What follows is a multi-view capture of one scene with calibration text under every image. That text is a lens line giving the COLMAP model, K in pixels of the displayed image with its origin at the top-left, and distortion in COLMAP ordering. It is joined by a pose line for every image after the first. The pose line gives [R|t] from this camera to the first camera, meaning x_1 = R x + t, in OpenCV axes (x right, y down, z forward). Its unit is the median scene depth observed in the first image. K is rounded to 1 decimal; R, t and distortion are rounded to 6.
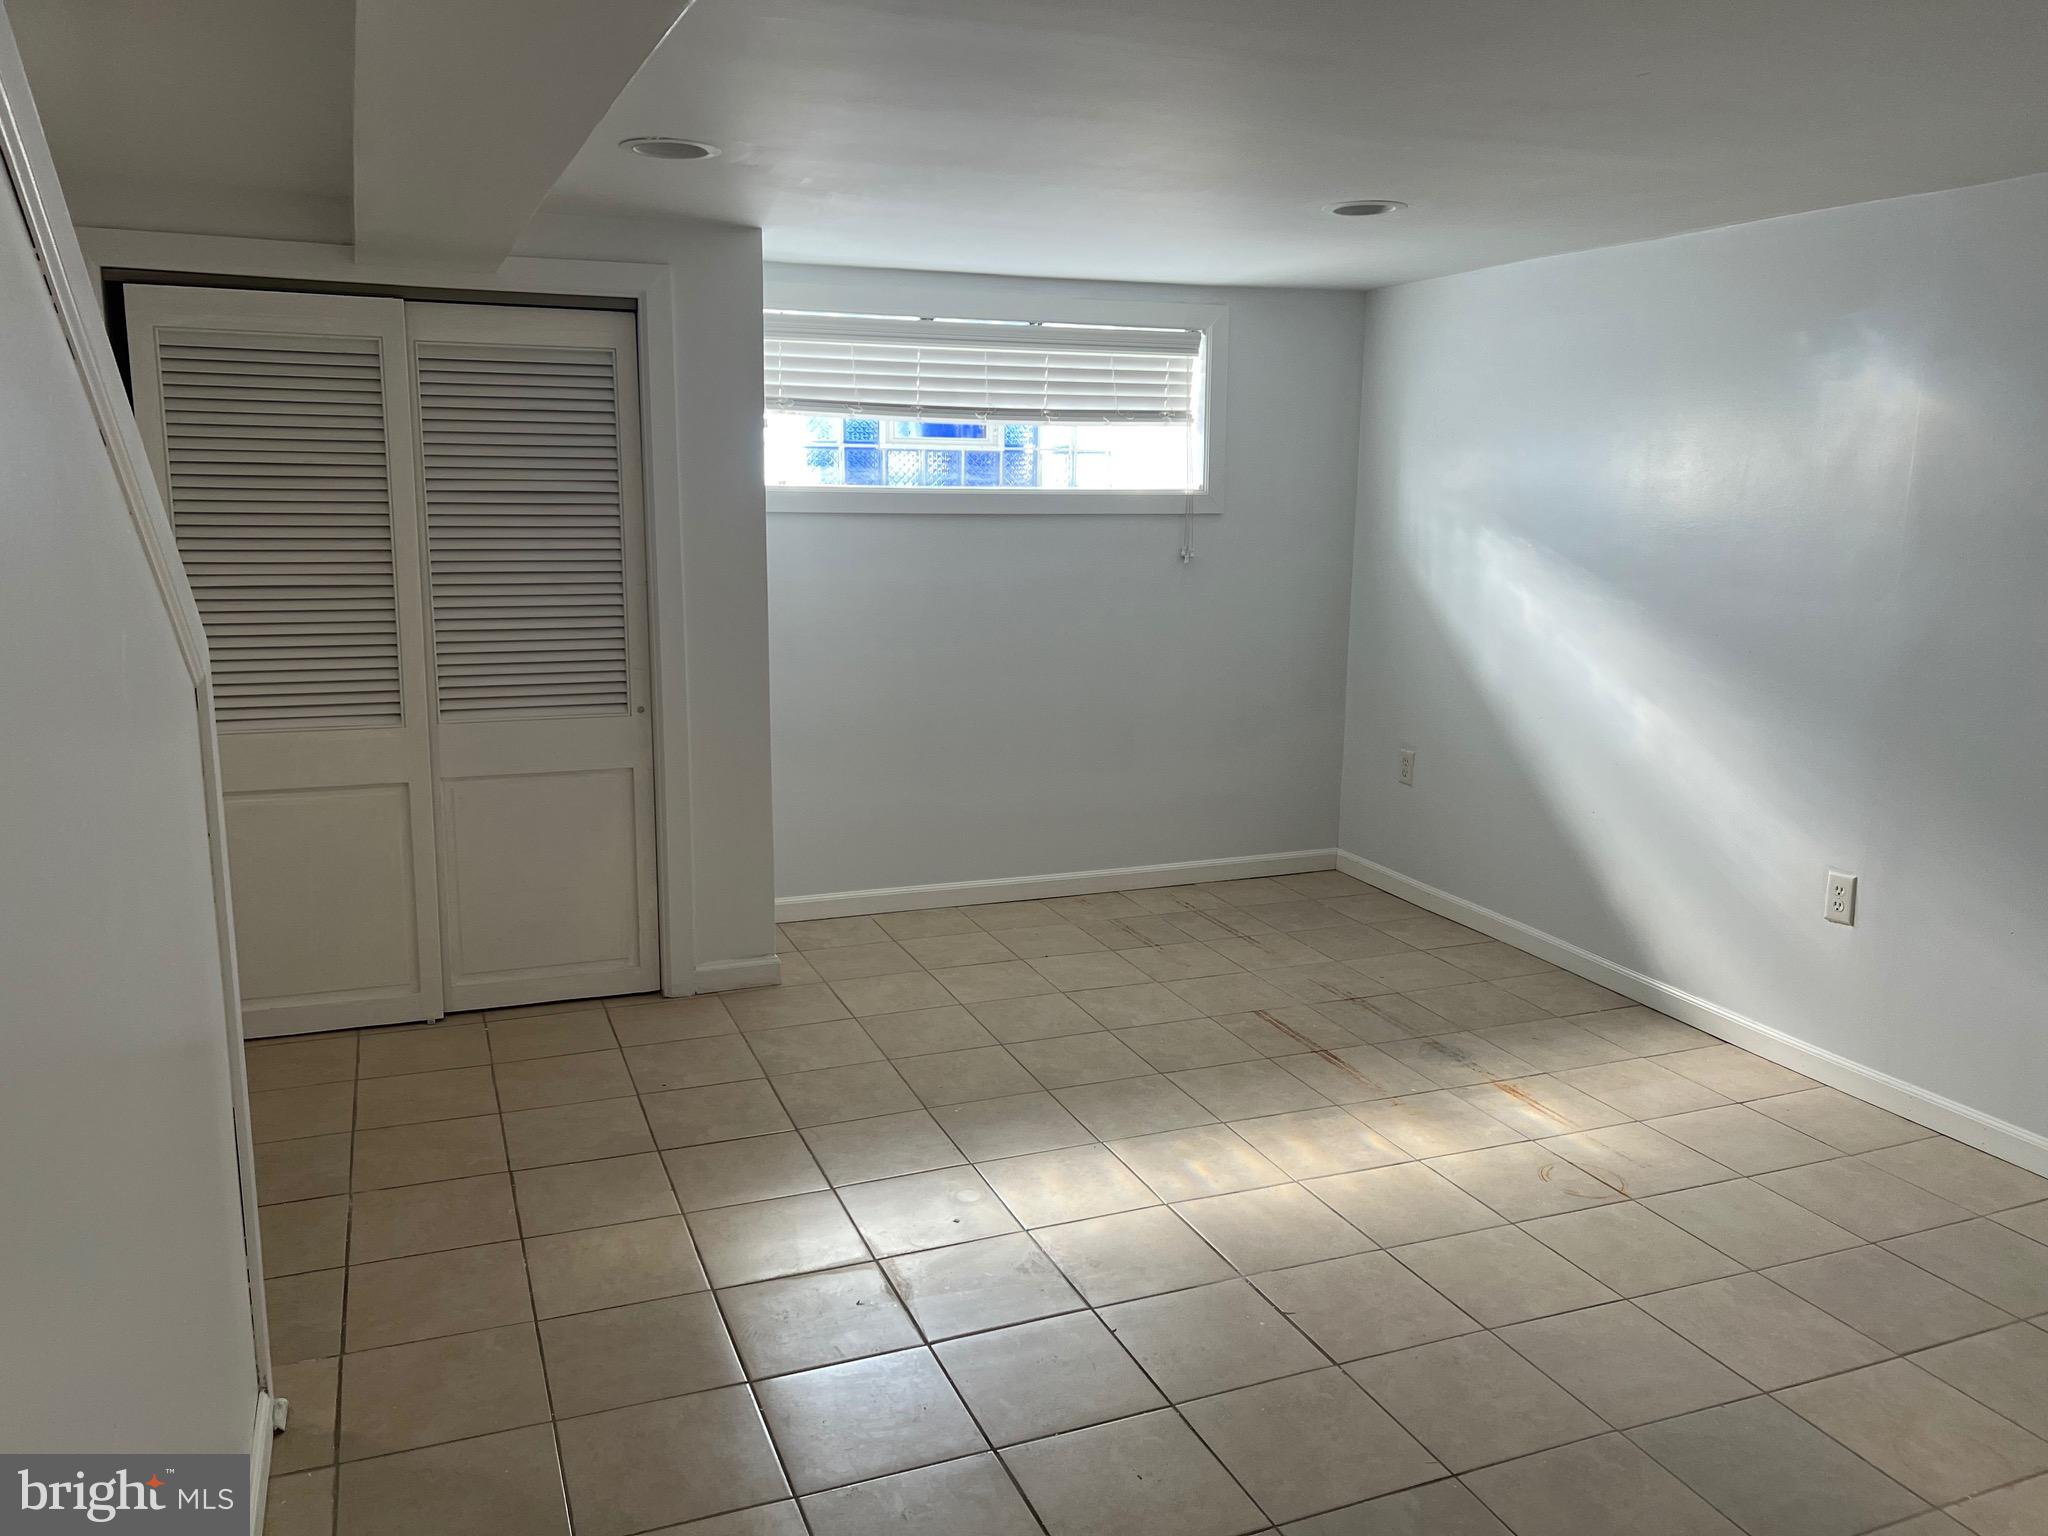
lens RADIAL K [[1545.2, 0, 1024.5], [0, 1545.2, 769.3], [0, 0, 1]] dist [0.063155, -0.060178]
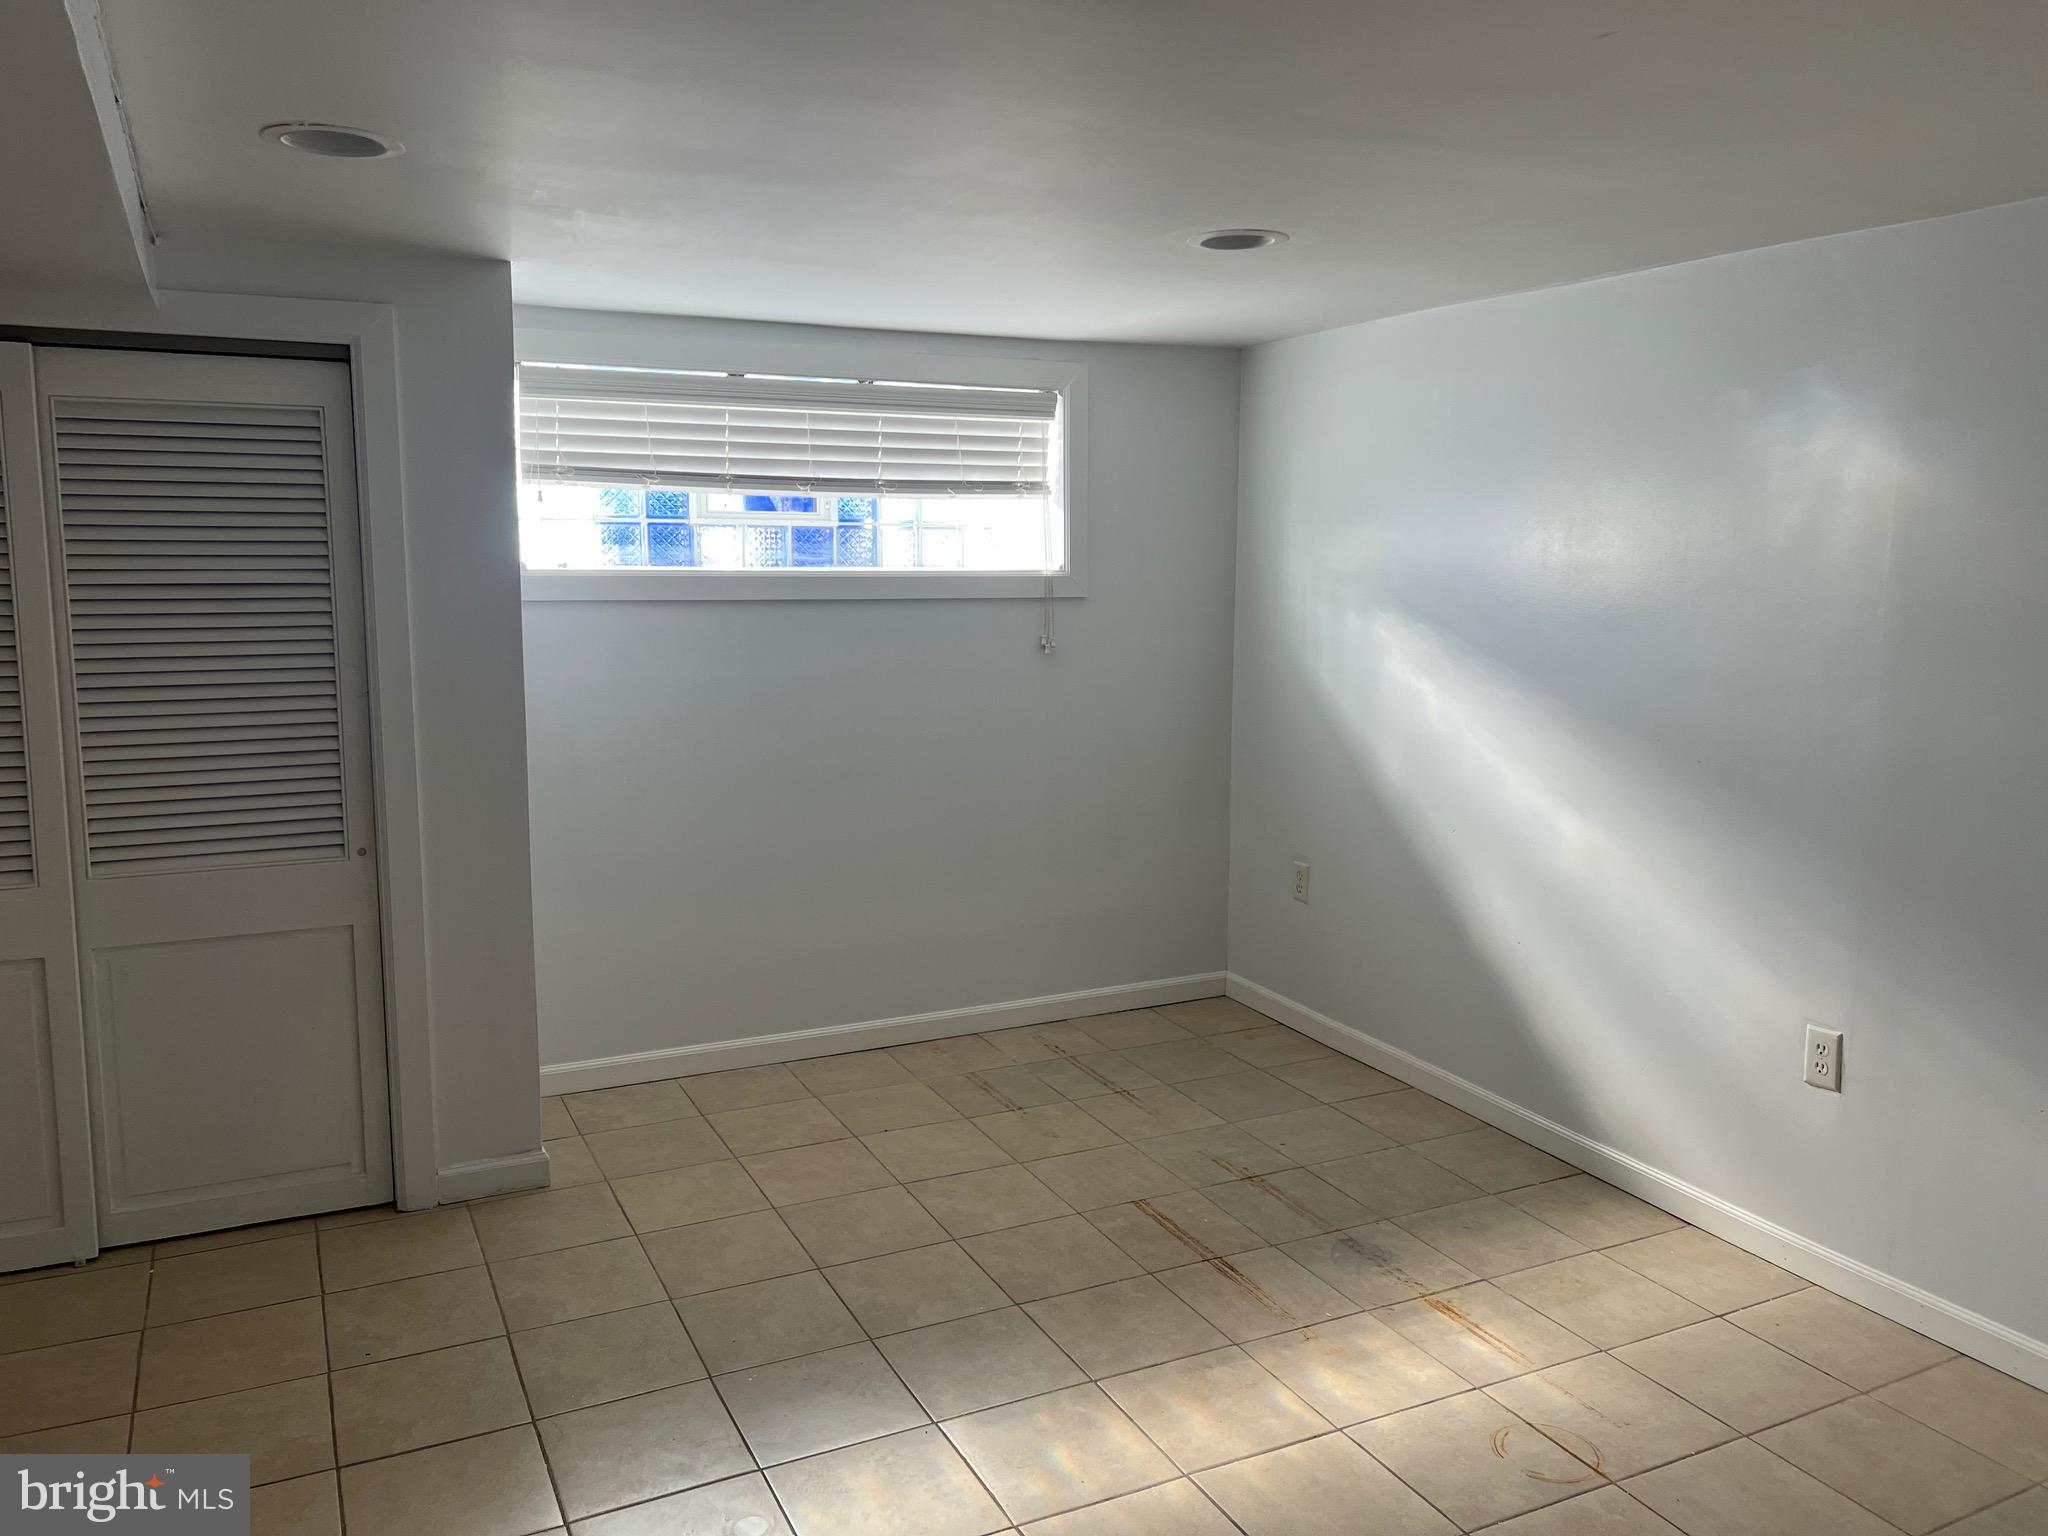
lens RADIAL K [[1545.2, 0, 1031.8], [0, 1545.2, 760.3], [0, 0, 1]] dist [0.063155, -0.060178]
pose [[0.996831, -0.017116, 0.077680, 0.034825], [0.020849, 0.998653, -0.047505, -0.040734], [-0.076763, 0.048974, 0.995846, 0.173271]]
